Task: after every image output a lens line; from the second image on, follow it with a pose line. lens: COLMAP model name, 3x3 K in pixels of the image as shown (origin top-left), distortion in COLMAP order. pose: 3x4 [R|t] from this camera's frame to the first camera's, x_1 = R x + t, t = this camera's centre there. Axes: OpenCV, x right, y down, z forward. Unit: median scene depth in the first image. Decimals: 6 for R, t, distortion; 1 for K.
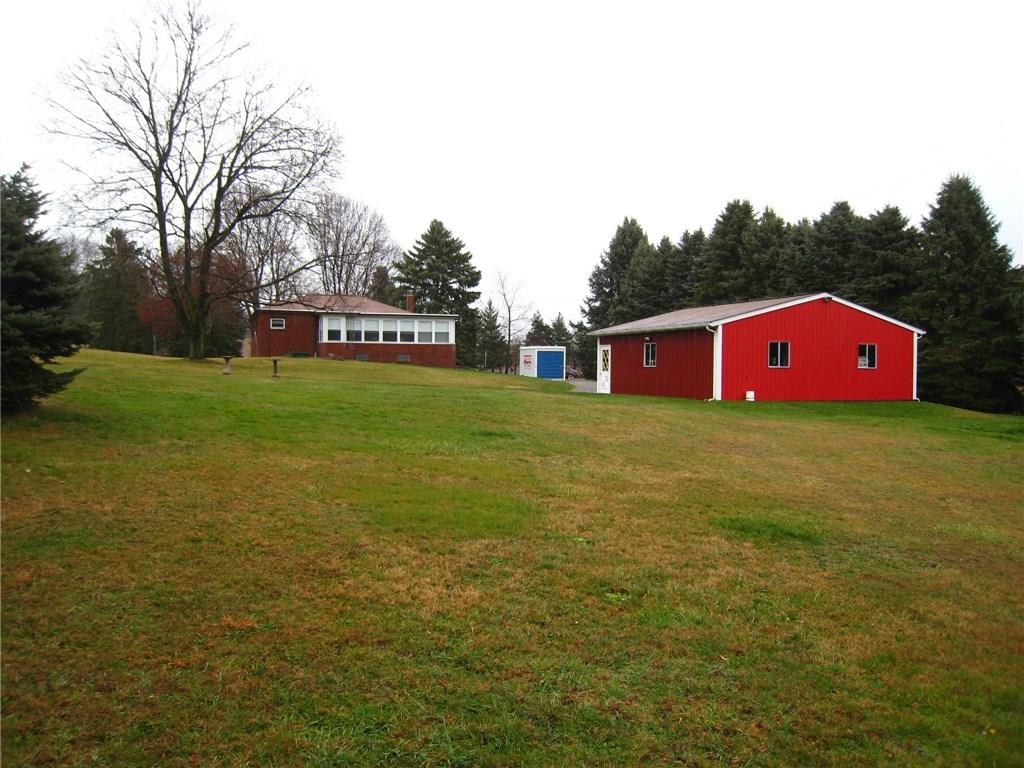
lens RADIAL K [[832.8, 0, 512.0], [0, 832.8, 384.0], [0, 0, 1]] dist [-0.056596, -0.000283]
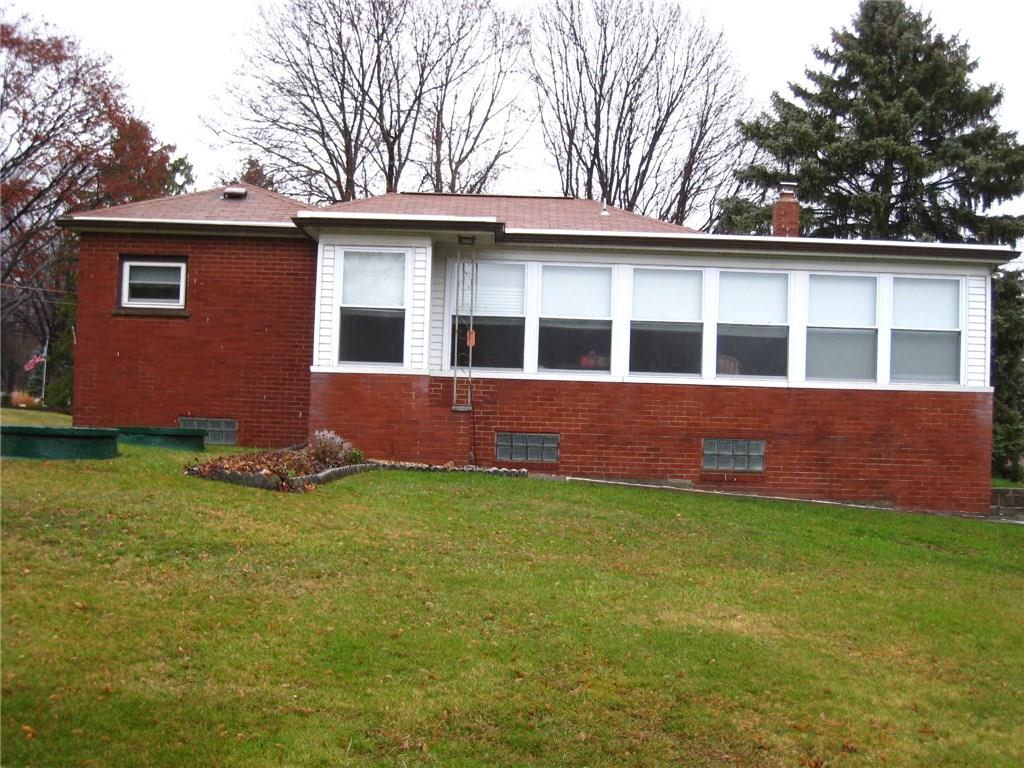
lens RADIAL K [[1355.1, 0, 512.0], [0, 1355.1, 384.0], [0, 0, 1]] dist [0.002051, 0.025834]
pose [[0.943397, 0.016580, -0.331250, -0.072749], [-0.030374, 0.998872, -0.036508, -0.035424], [0.330271, 0.044503, 0.942836, 0.679787]]
